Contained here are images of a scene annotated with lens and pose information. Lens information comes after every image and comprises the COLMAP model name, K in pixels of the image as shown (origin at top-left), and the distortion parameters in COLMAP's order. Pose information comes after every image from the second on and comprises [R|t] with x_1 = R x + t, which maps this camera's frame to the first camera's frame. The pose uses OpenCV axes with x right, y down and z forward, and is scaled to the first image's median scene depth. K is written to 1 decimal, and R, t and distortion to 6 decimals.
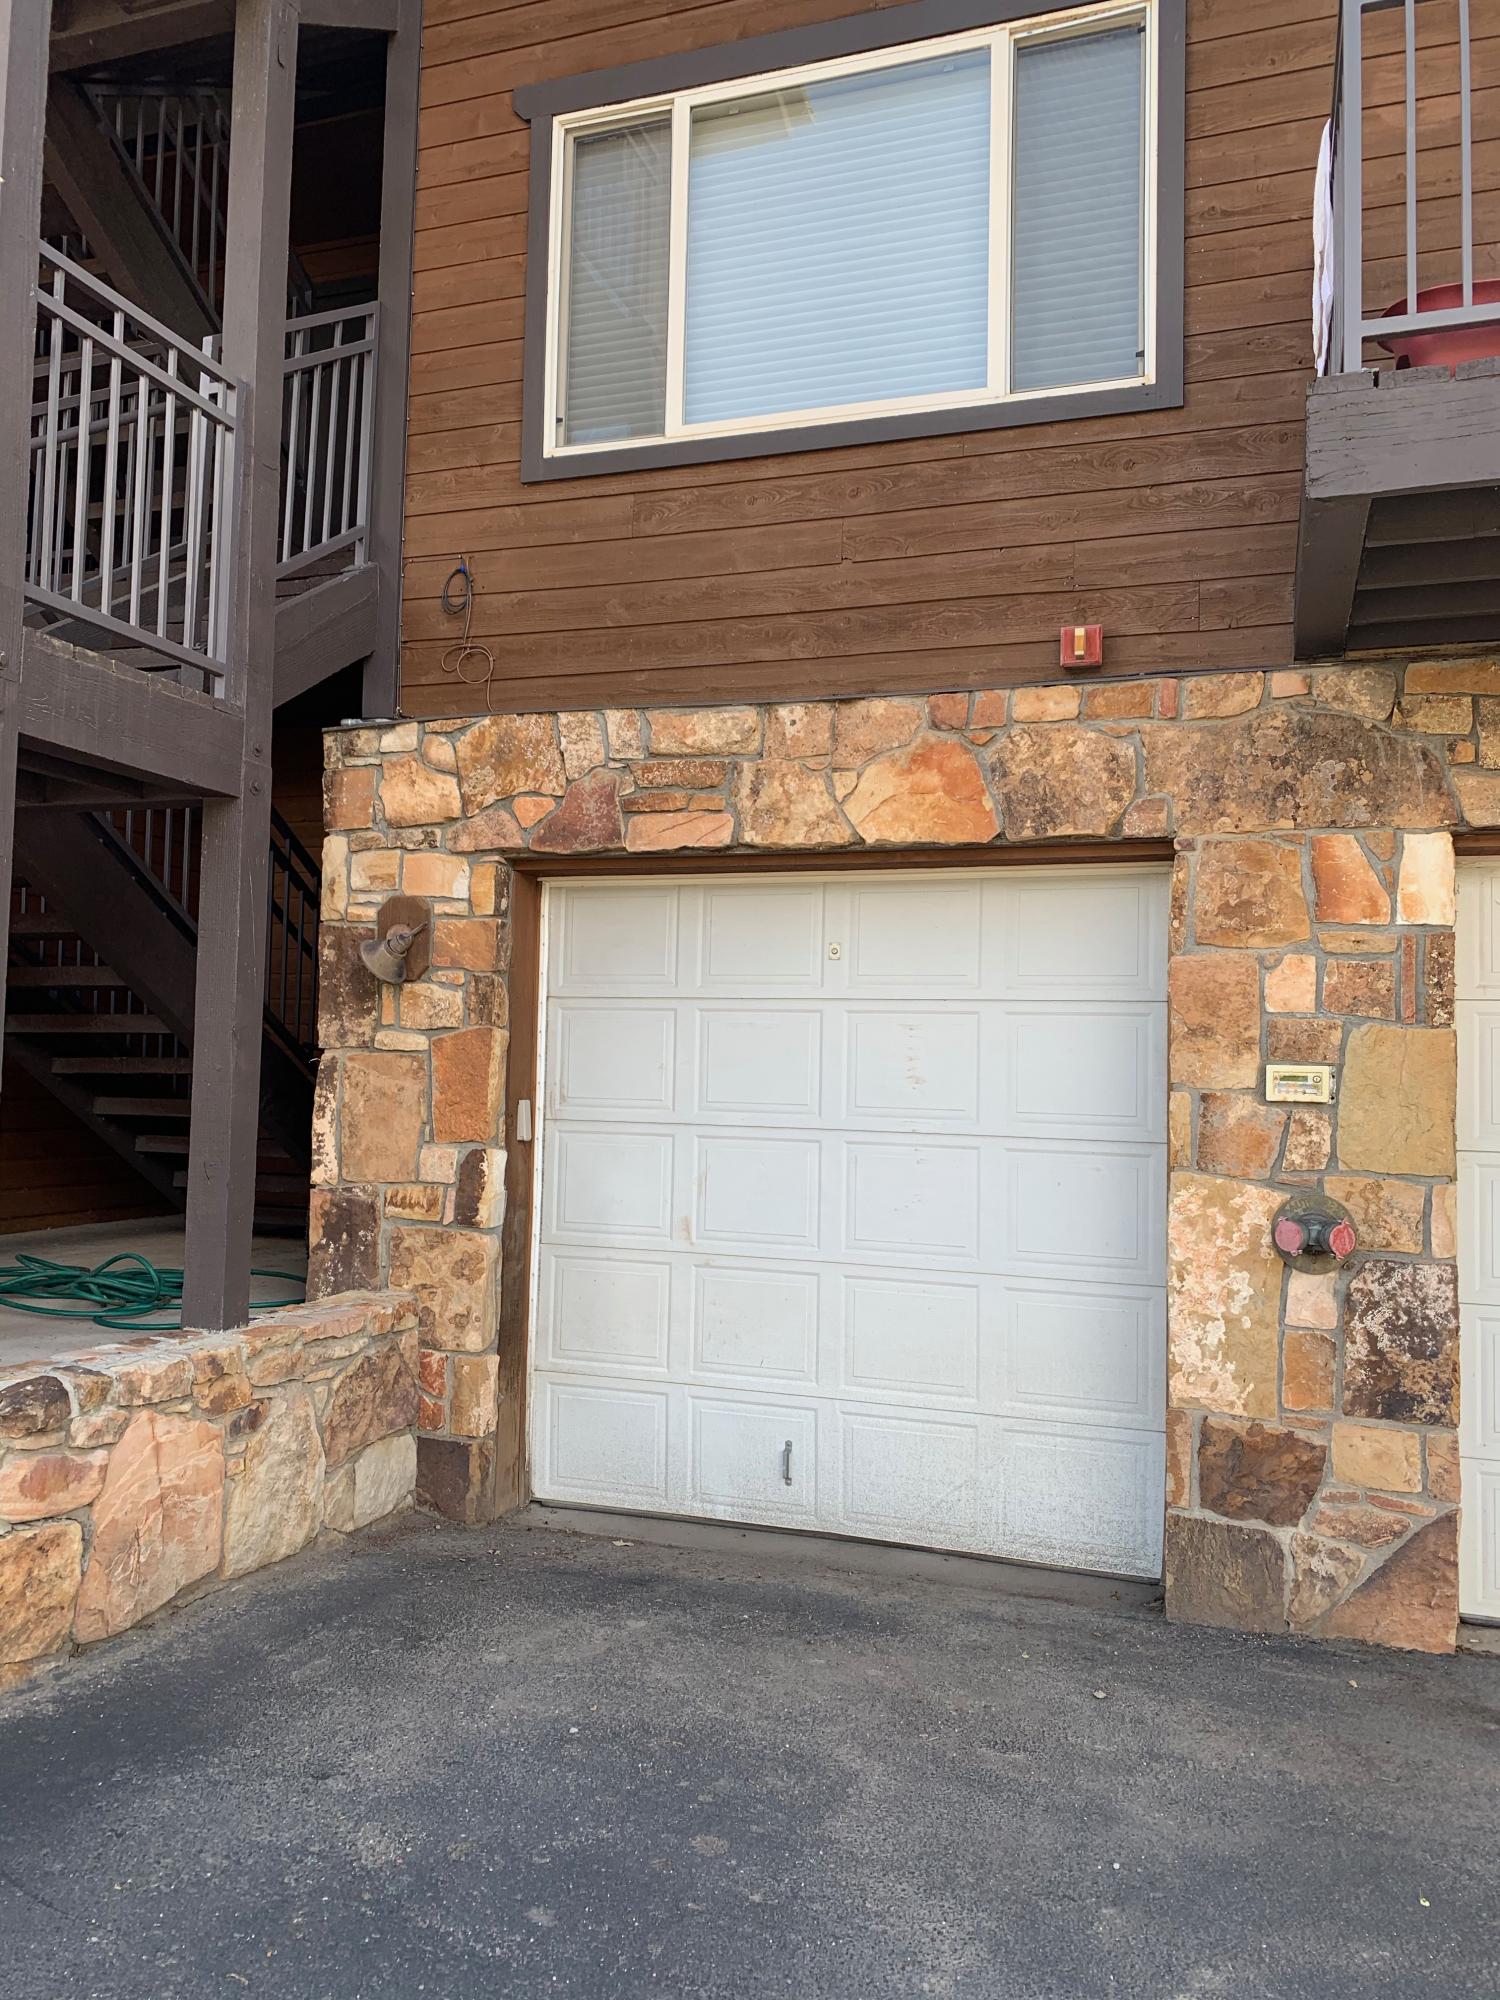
lens RADIAL K [[1514.0, 0, 750.0], [0, 1514.0, 1000.0], [0, 0, 1]] dist [0.151048, -0.342750]
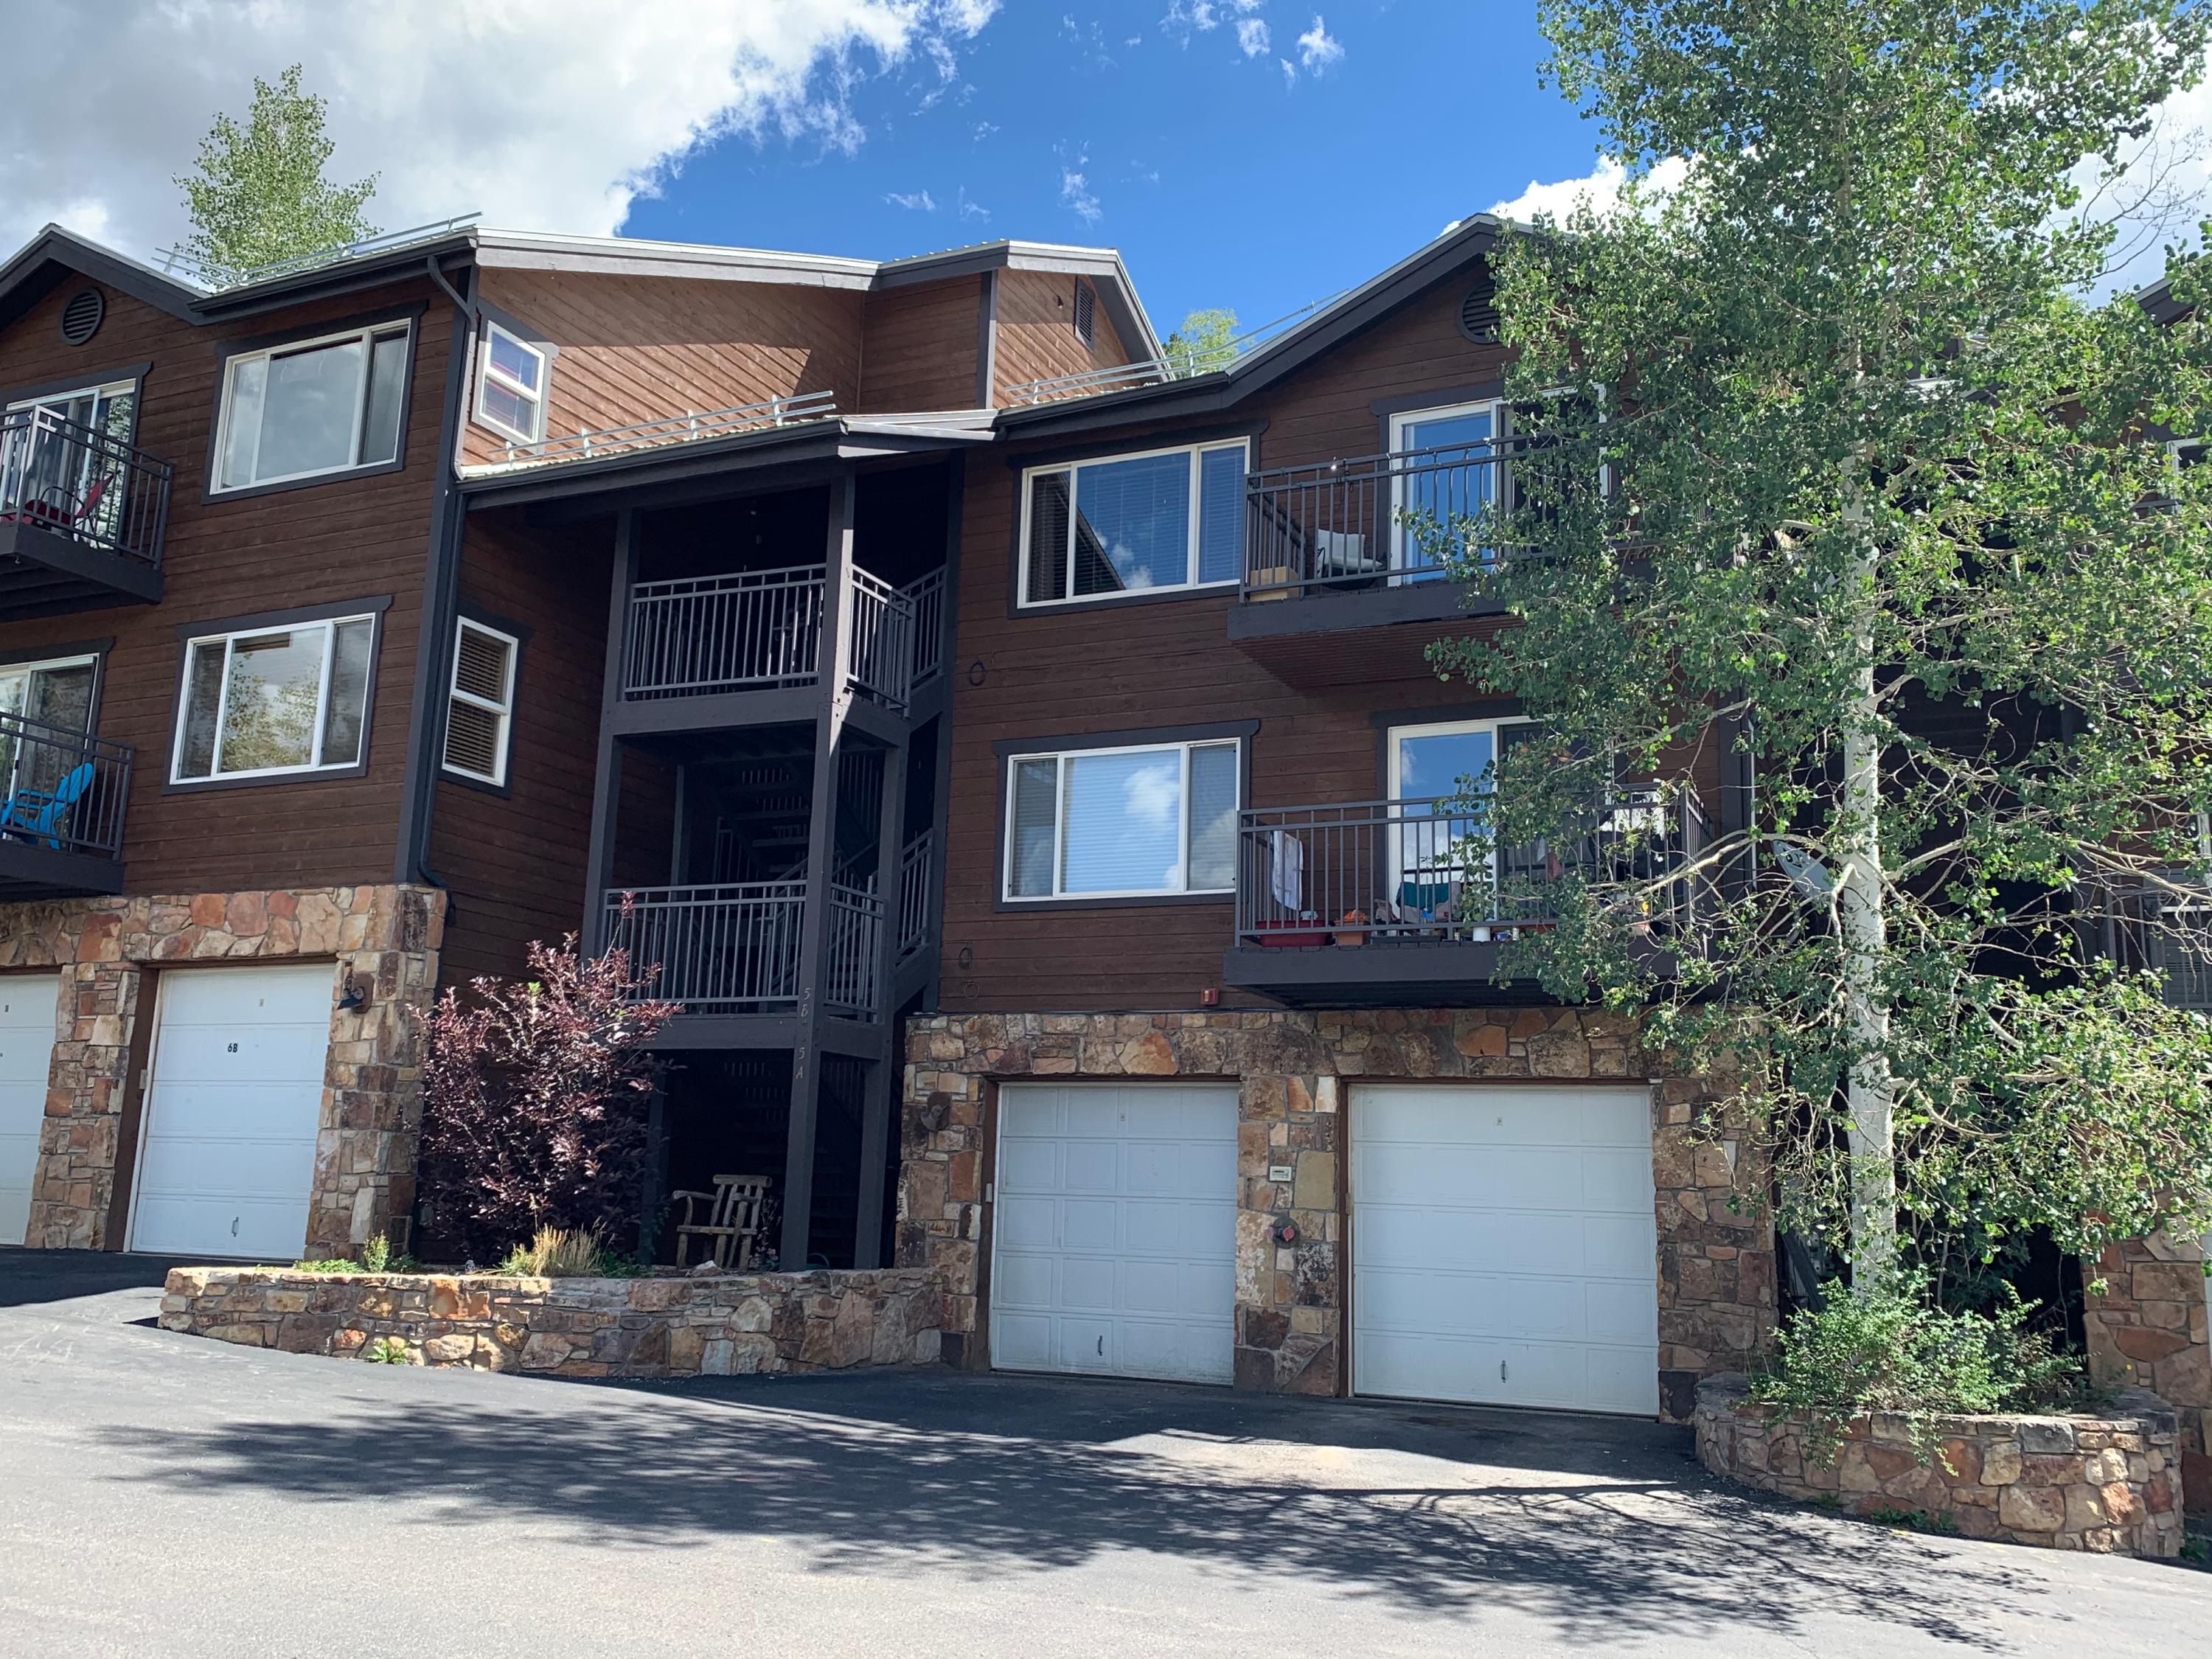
lens RADIAL K [[2043.1, 0, 1121.9], [0, 2043.1, 811.0], [0, 0, 1]] dist [0.180460, -0.387484]
pose [[0.994032, -0.012912, -0.108320, 0.414619], [-0.003235, 0.989044, -0.147588, -0.033676], [0.109039, 0.147058, 0.983099, -2.219979]]
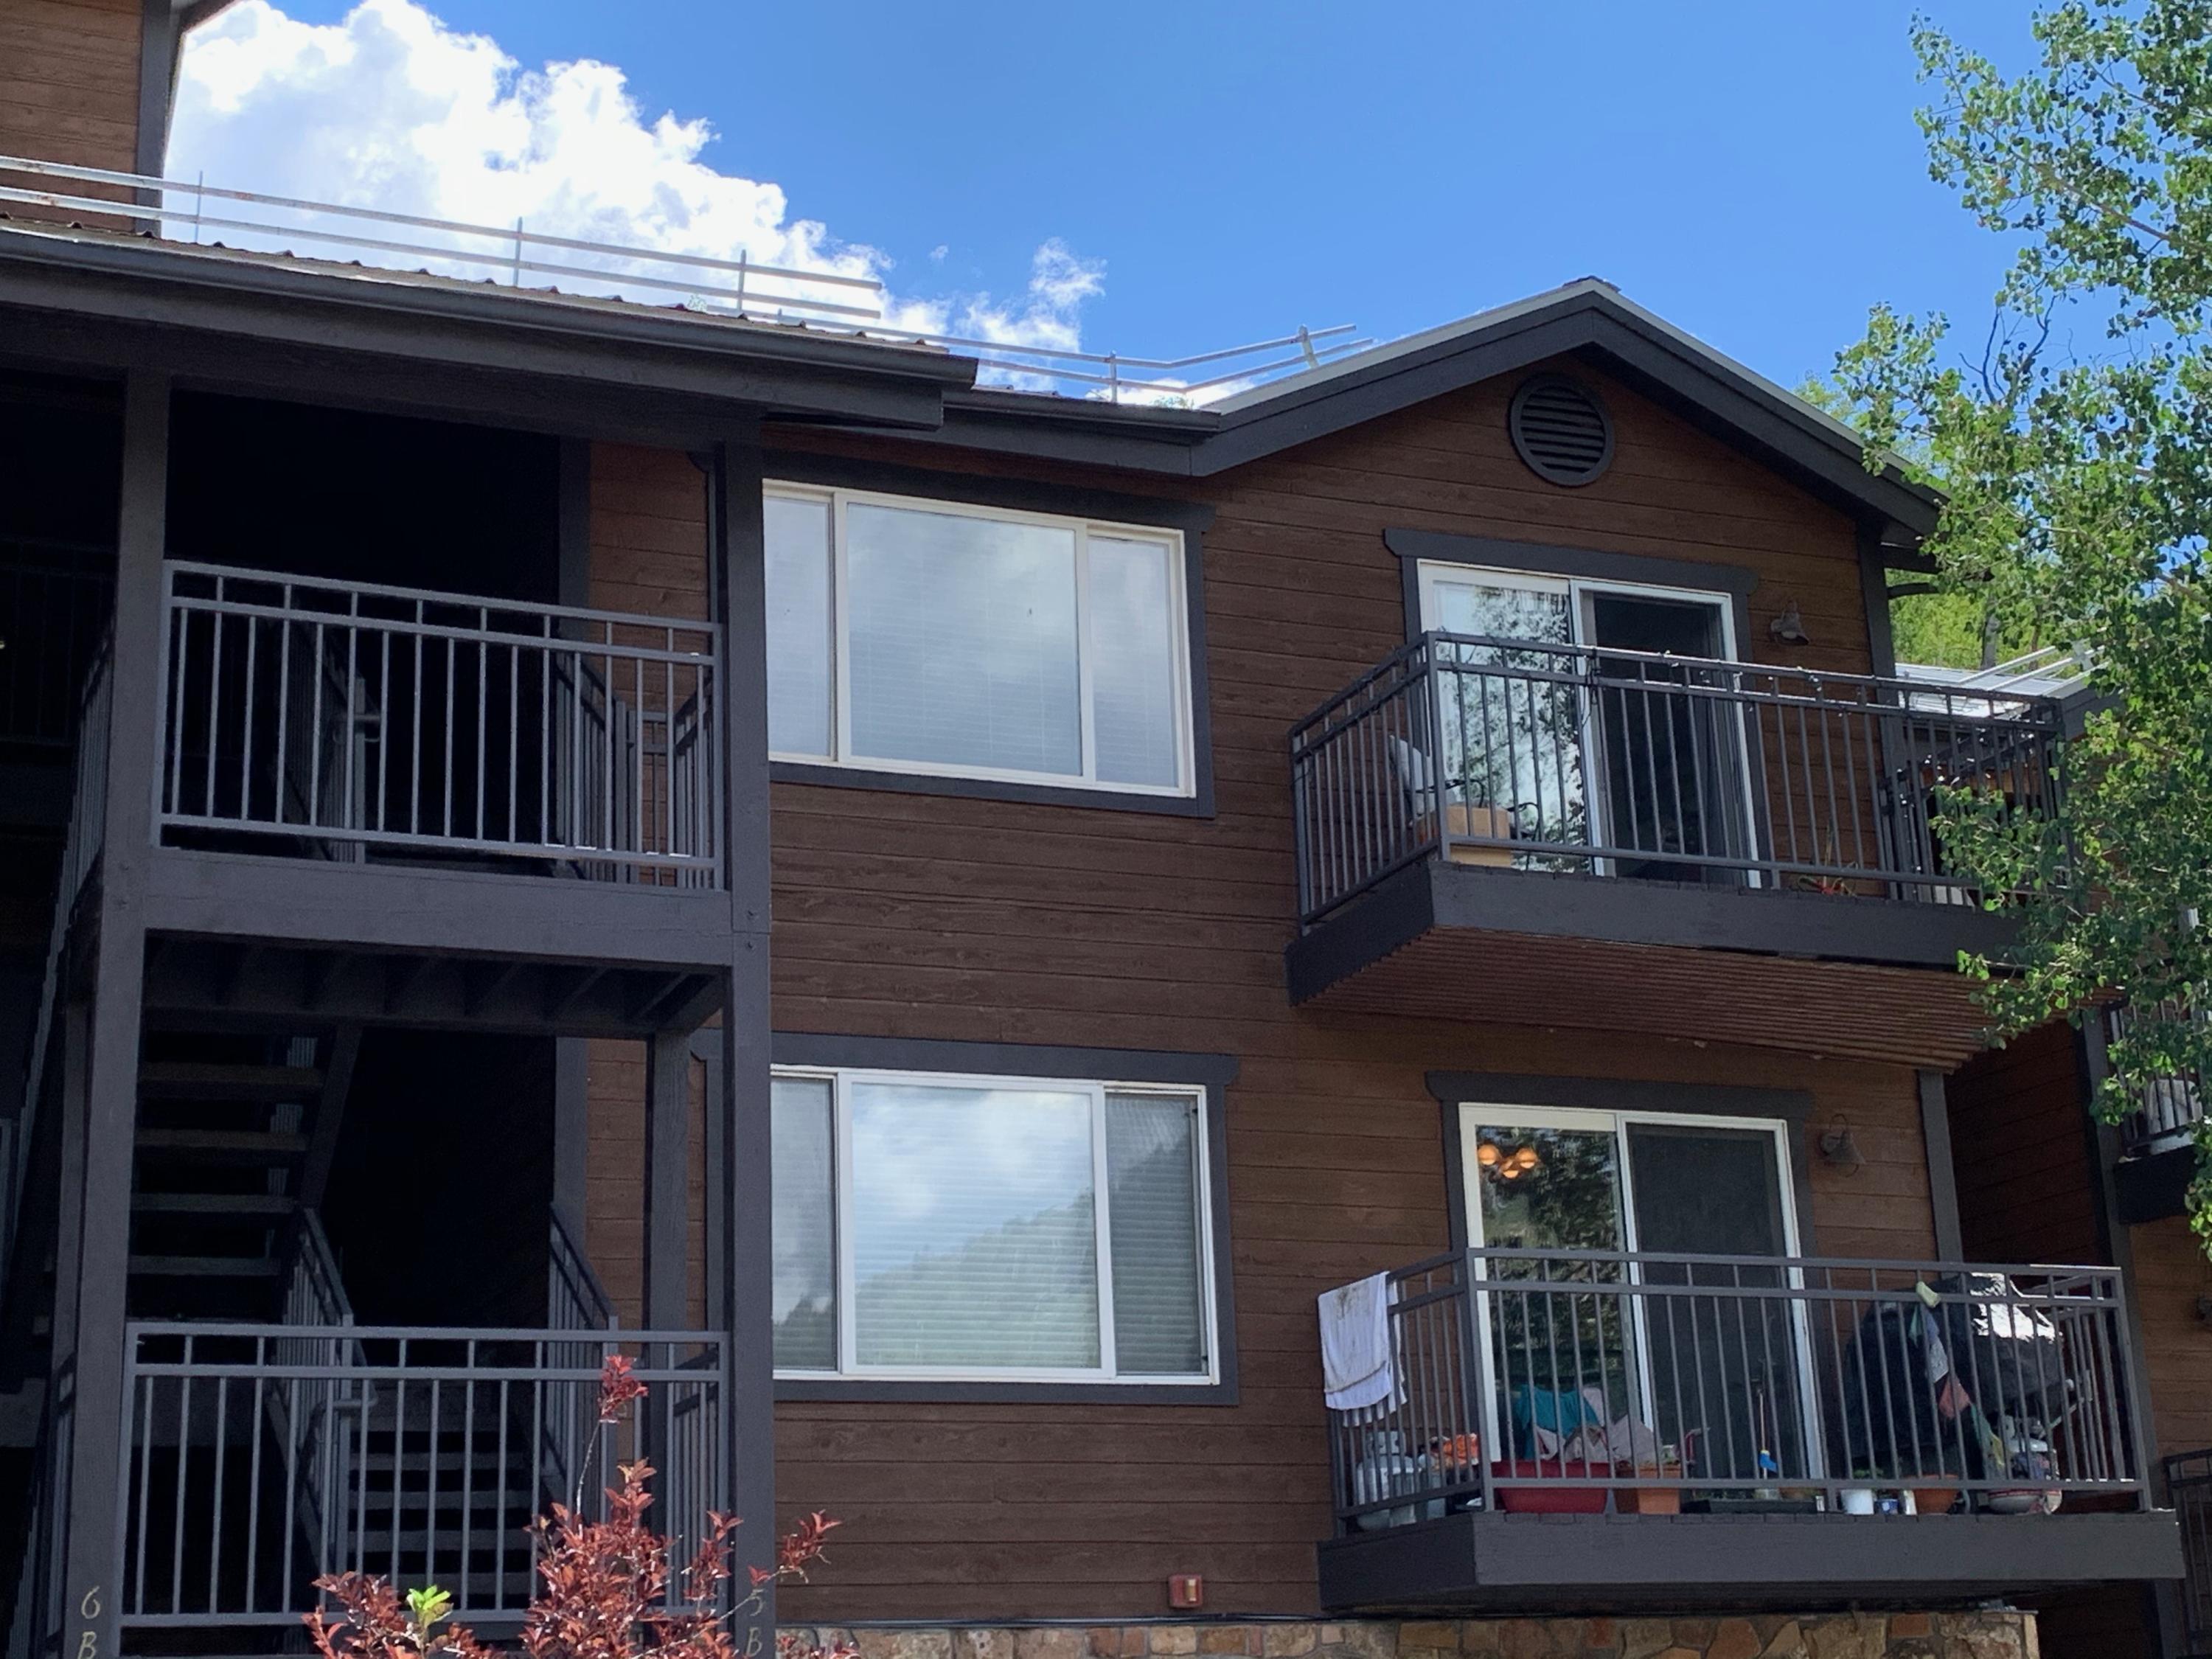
lens RADIAL K [[3275.6, 0, 1093.3], [0, 3275.6, 777.4], [0, 0, 1]] dist [0.199982, -0.604903]
pose [[0.758748, 0.148128, 0.634318, -1.611998], [0.018346, 0.968554, -0.248125, -0.192058], [-0.651126, 0.199901, 0.732171, -1.060822]]
